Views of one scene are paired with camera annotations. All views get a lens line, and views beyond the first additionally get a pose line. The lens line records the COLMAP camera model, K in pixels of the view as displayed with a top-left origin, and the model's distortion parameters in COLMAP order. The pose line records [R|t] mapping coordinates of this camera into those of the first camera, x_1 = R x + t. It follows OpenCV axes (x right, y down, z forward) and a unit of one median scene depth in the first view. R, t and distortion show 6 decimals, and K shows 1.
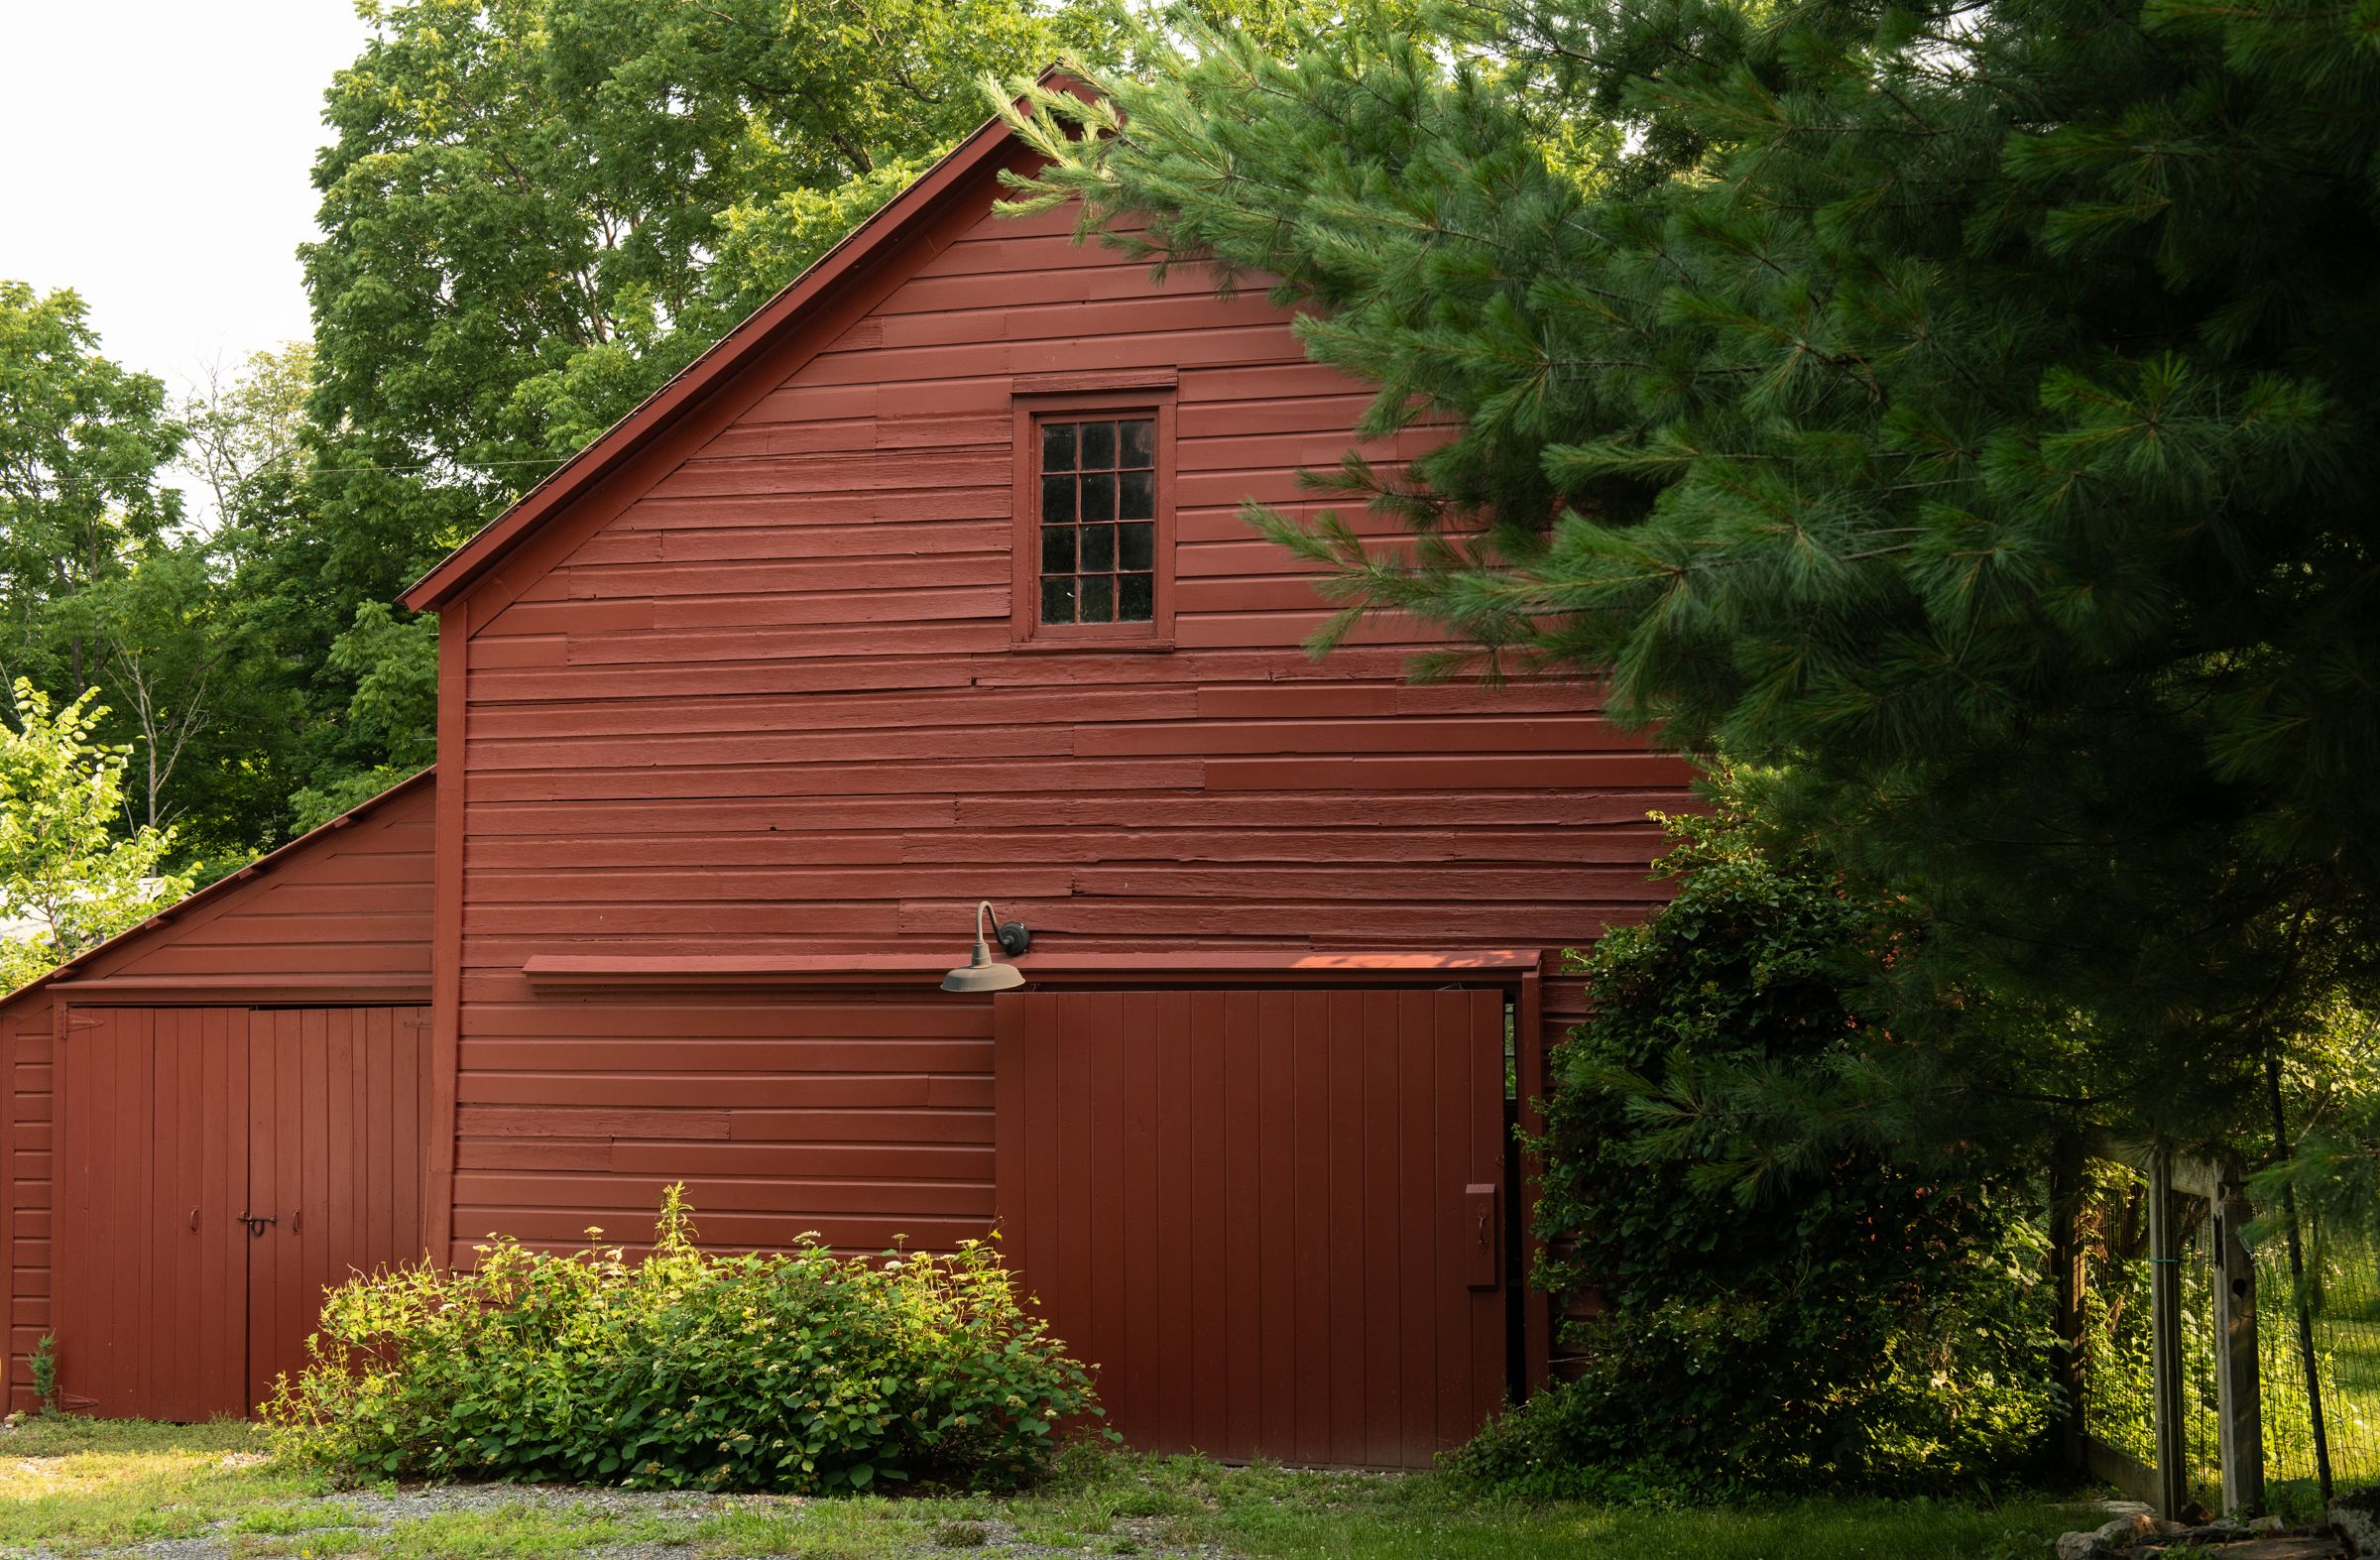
lens RADIAL K [[2925.4, 0, 1192.2], [0, 2925.4, 772.1], [0, 0, 1]] dist [0.071511, 0.000000]
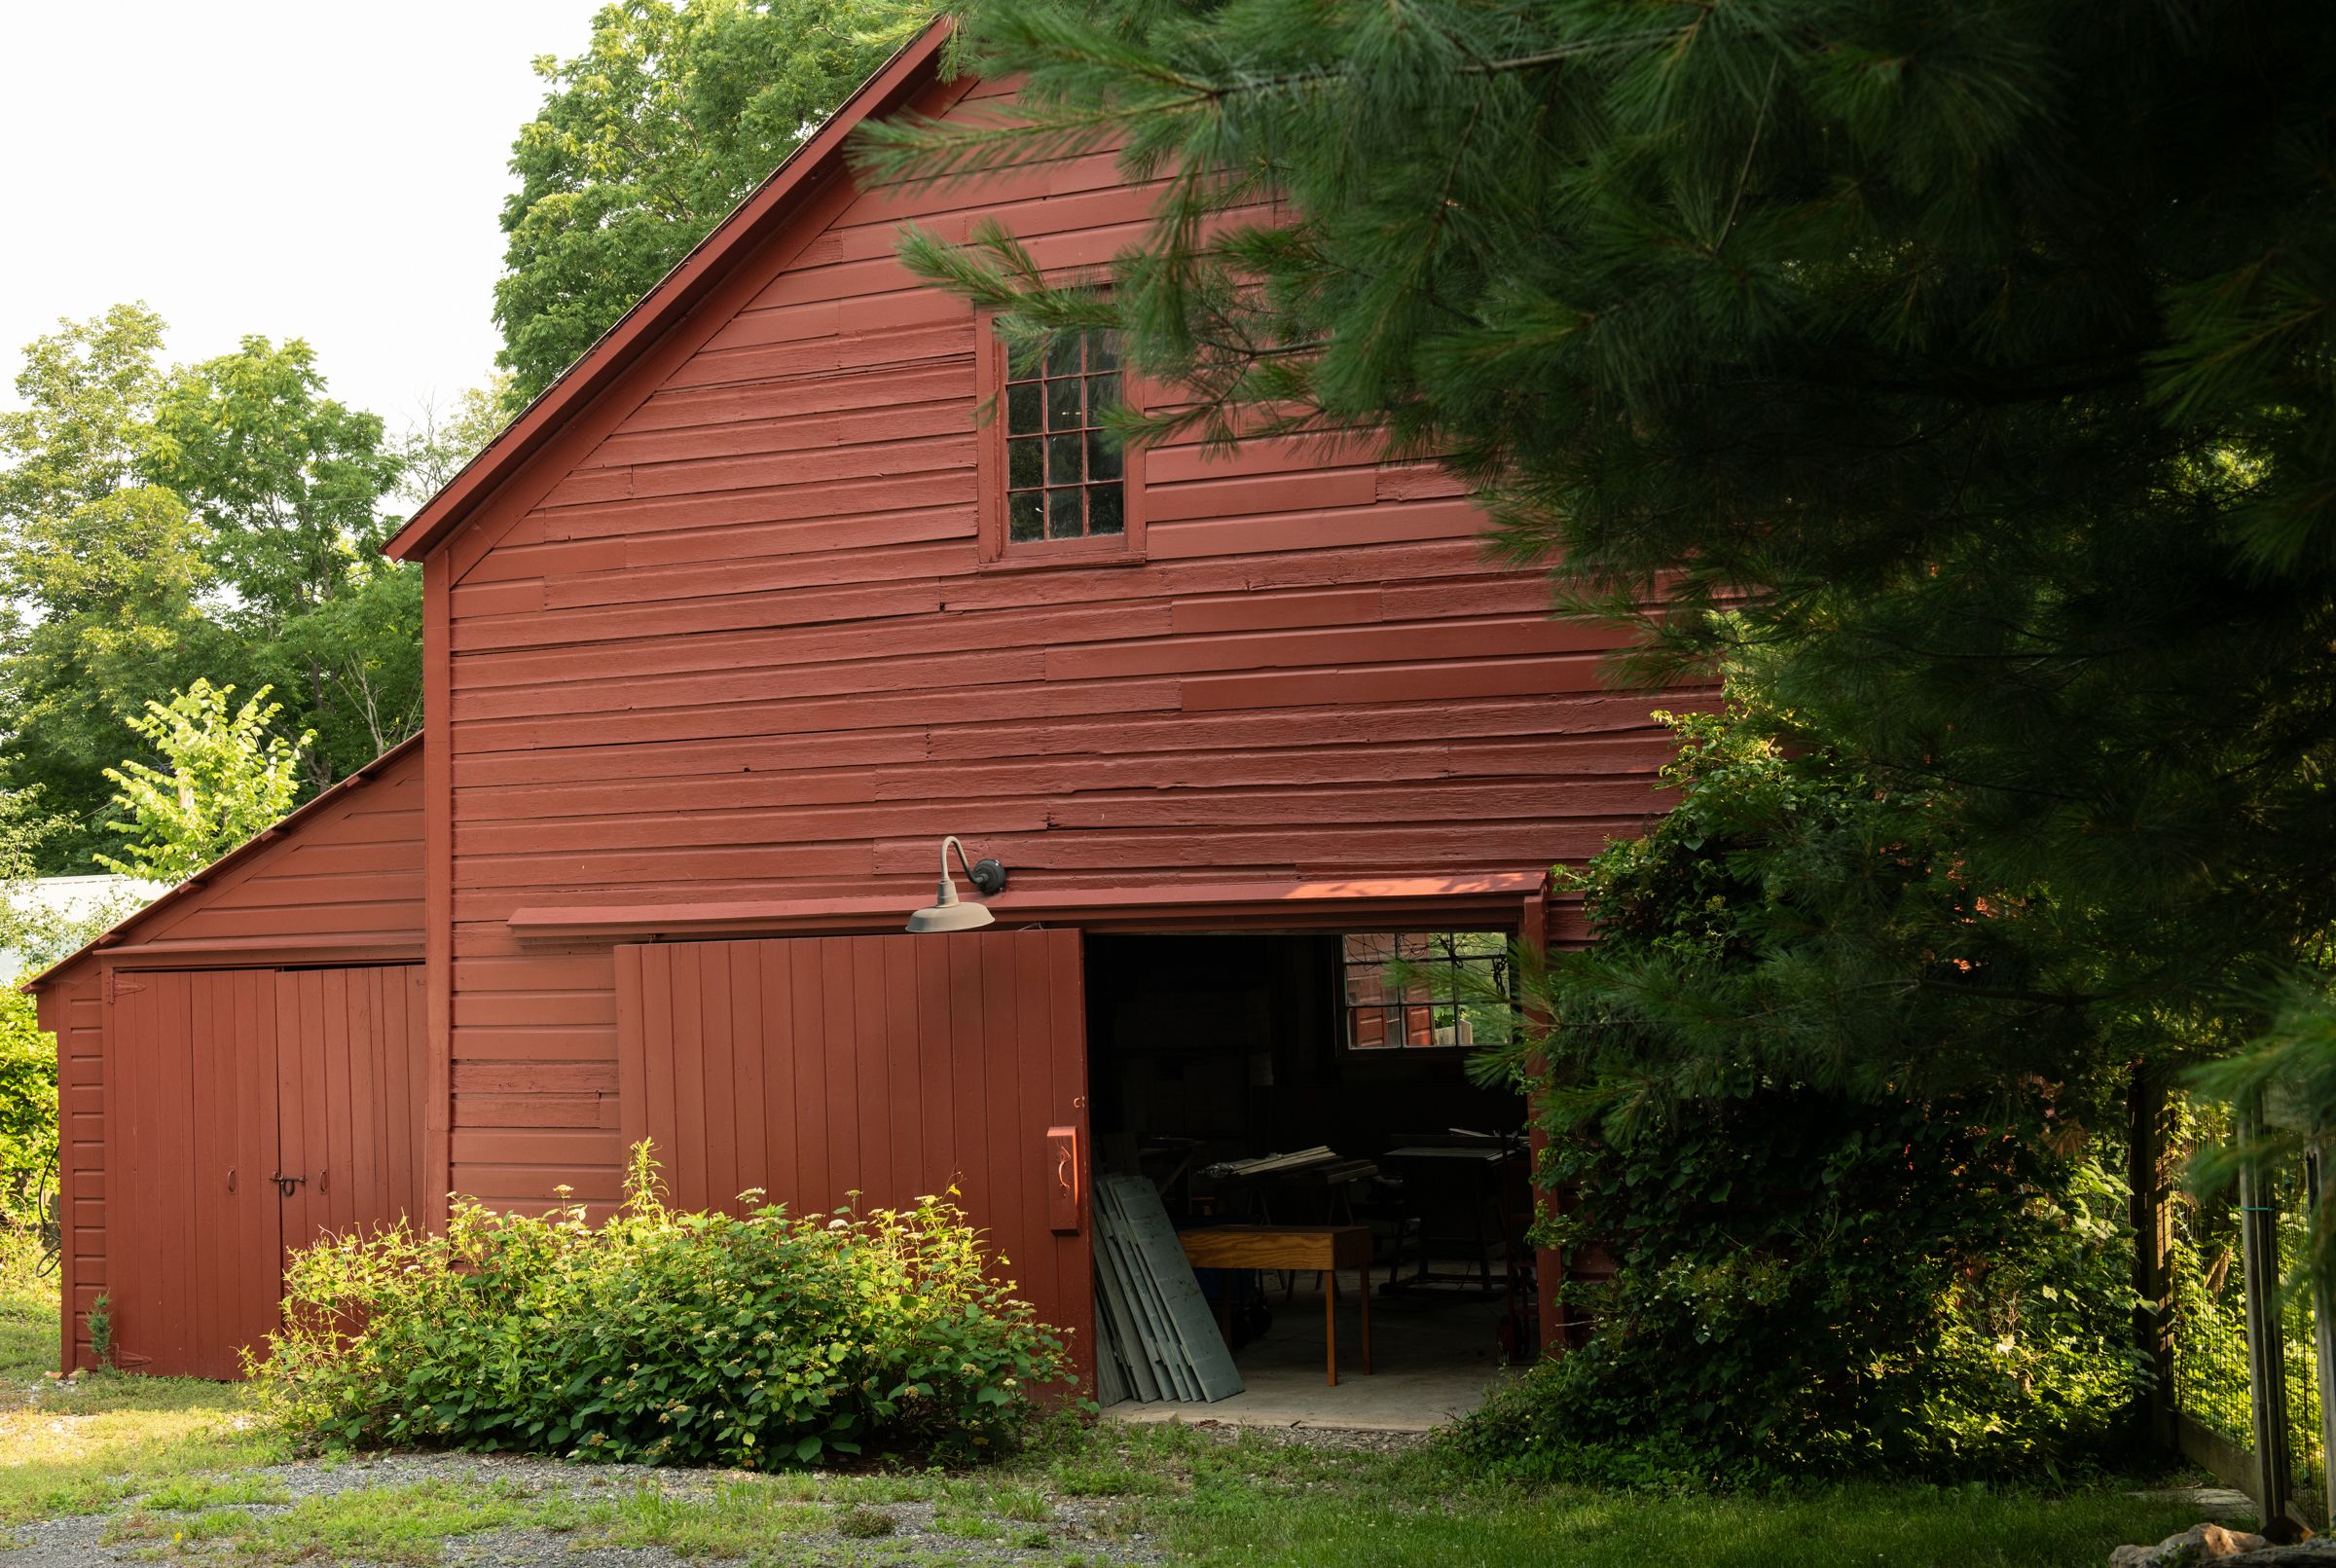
lens RADIAL K [[2465.7, 0, 1160.2], [0, 2465.7, 802.8], [0, 0, 1]] dist [0.037711, 0.000000]
pose [[0.991213, -0.028661, -0.129134, 0.098405], [0.028901, 0.999582, -0.000016, 0.035188], [0.129080, -0.003716, 0.991627, 0.222210]]
